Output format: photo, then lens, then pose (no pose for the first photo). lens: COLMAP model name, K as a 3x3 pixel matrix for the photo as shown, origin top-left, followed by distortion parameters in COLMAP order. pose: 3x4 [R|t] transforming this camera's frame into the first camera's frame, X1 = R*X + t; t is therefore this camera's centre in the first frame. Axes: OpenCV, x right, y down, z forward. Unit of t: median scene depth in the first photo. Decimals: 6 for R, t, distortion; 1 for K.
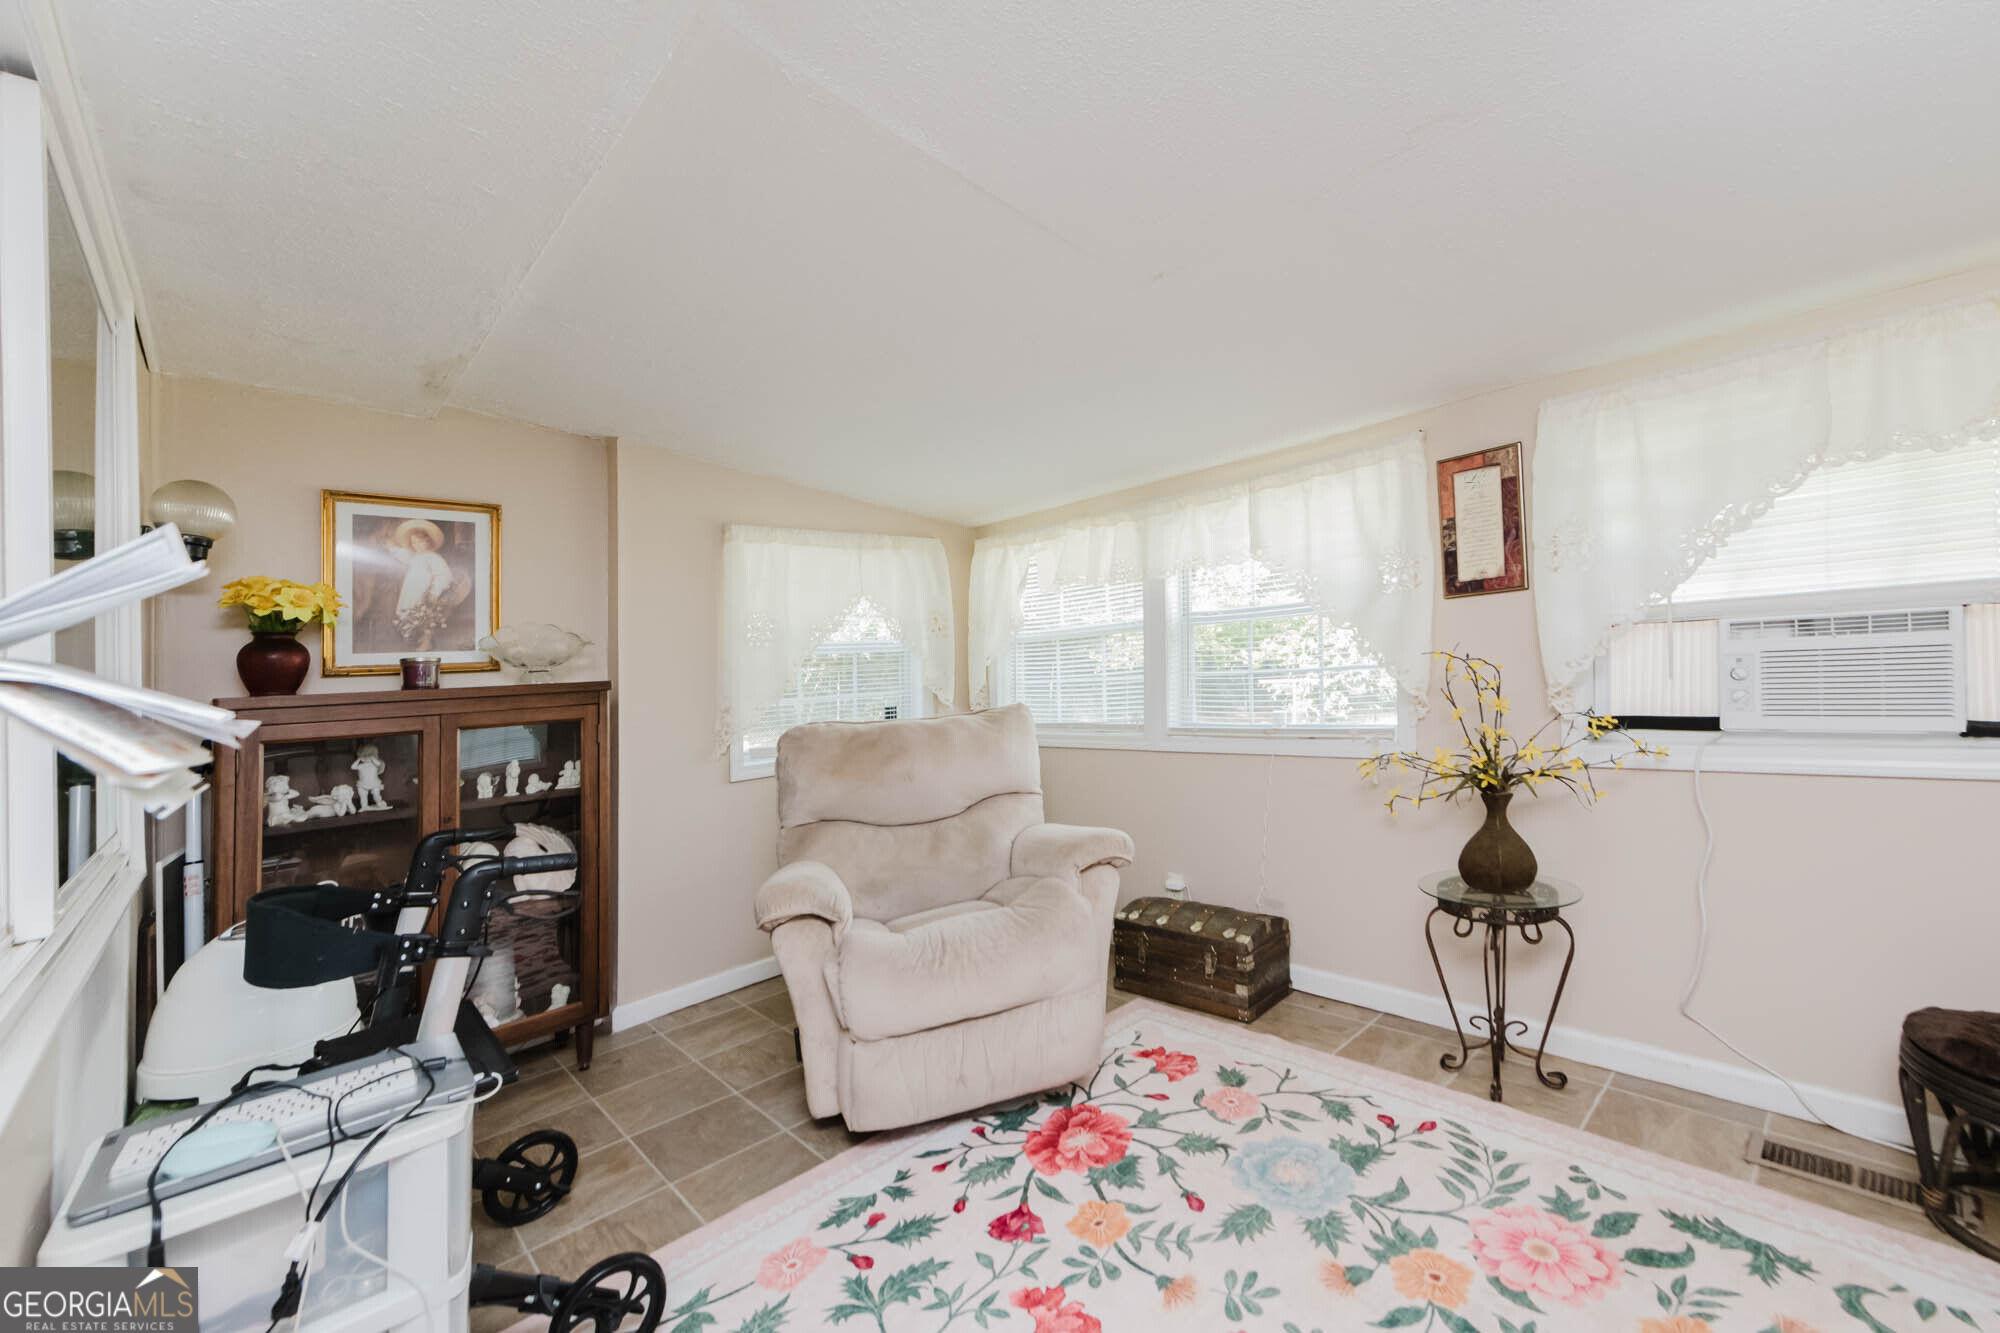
lens RADIAL K [[805.7, 0, 1000.4], [0, 805.7, 659.8], [0, 0, 1]] dist [0.000158, -0.000046]
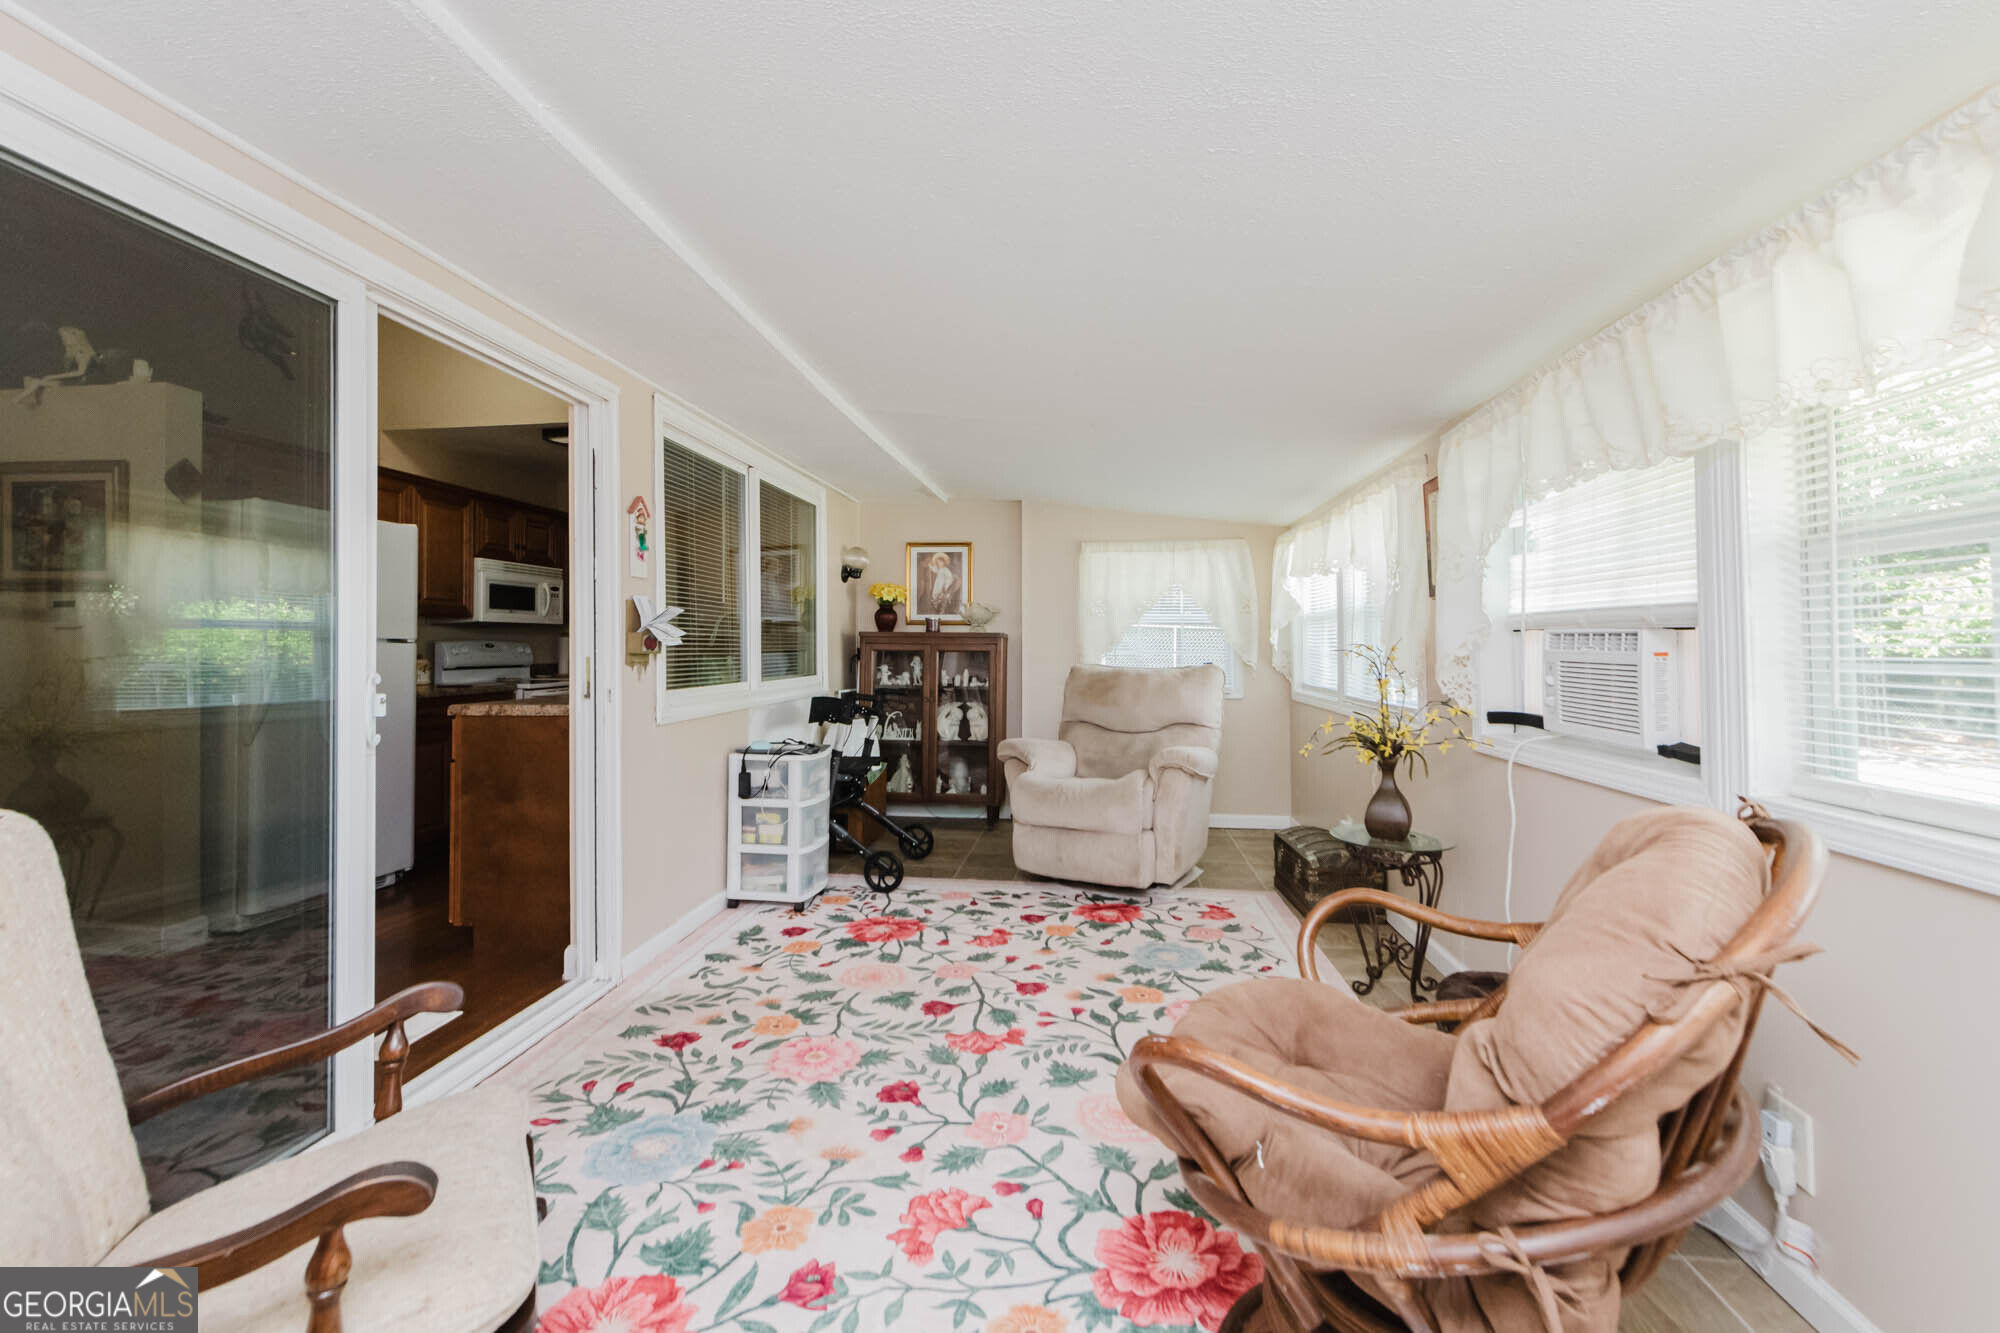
lens RADIAL K [[793.4, 0, 999.9], [0, 793.4, 632.5], [0, 0, 1]] dist [0.002388, 0.000025]
pose [[0.636095, 0.053475, -0.769756, 1.178753], [-0.031918, 0.998565, 0.042995, -0.067968], [0.770950, -0.002780, 0.636889, -0.252310]]
